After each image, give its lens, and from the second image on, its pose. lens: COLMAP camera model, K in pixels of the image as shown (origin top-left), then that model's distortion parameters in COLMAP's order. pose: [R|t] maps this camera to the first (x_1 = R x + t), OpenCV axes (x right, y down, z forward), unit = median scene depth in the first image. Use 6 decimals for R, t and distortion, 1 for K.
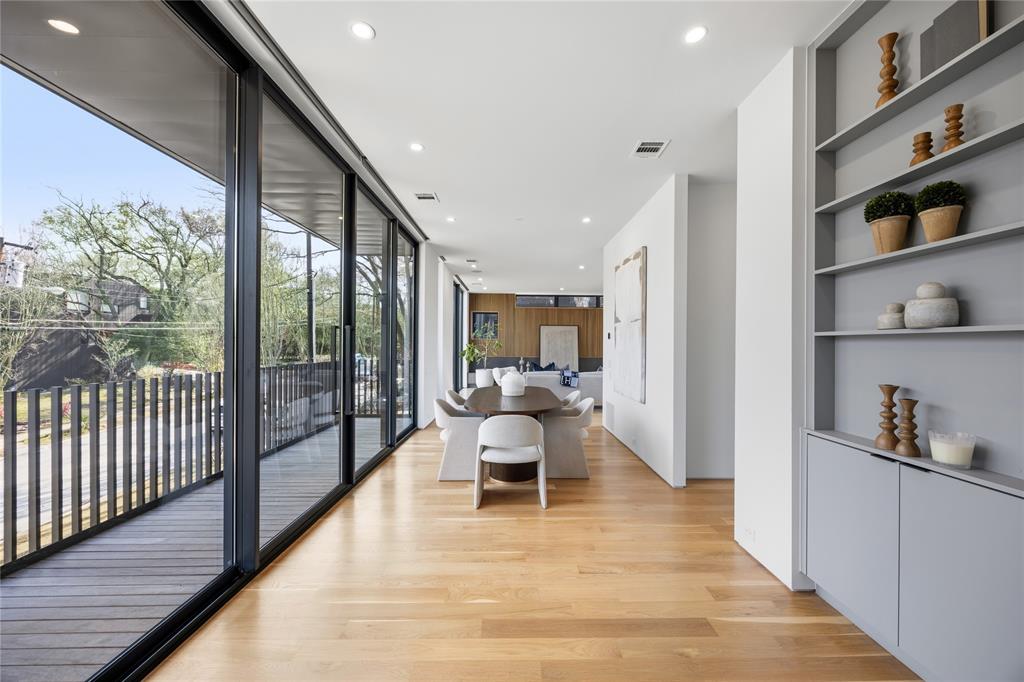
lens RADIAL K [[399.7, 0, 516.3], [0, 399.7, 344.5], [0, 0, 1]] dist [-0.001924, -0.000058]
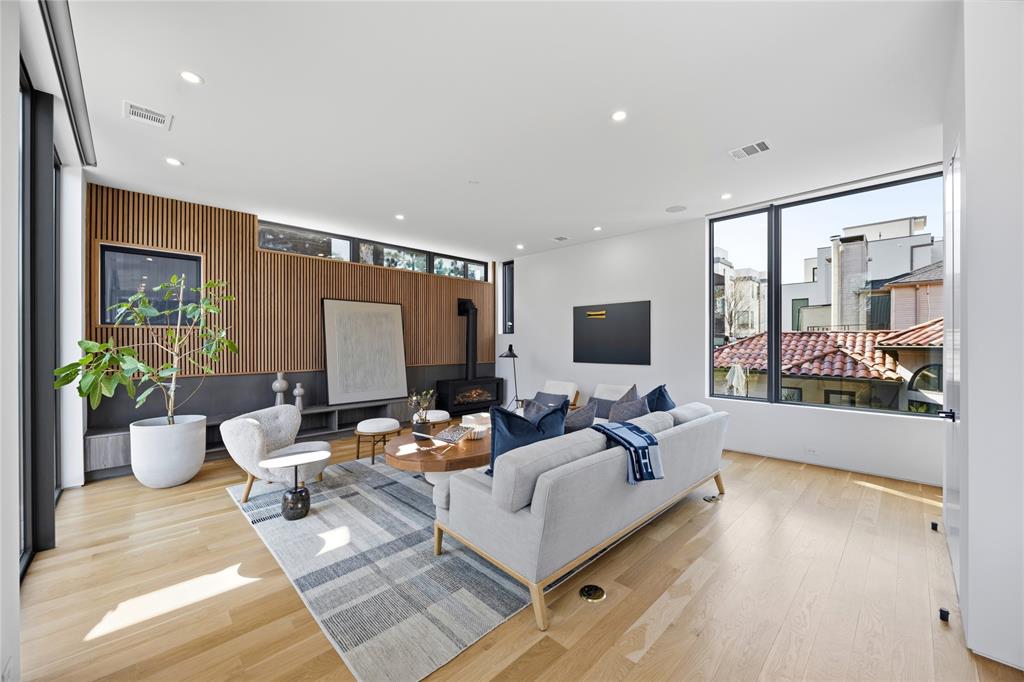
lens RADIAL K [[392.7, 0, 514.1], [0, 392.7, 340.1], [0, 0, 1]] dist [-0.001164, 0.000009]
pose [[0.722022, -0.004827, 0.691853, -0.091206], [0.006478, 0.999979, 0.000217, -0.000199], [-0.691840, 0.004326, 0.722038, 0.547361]]
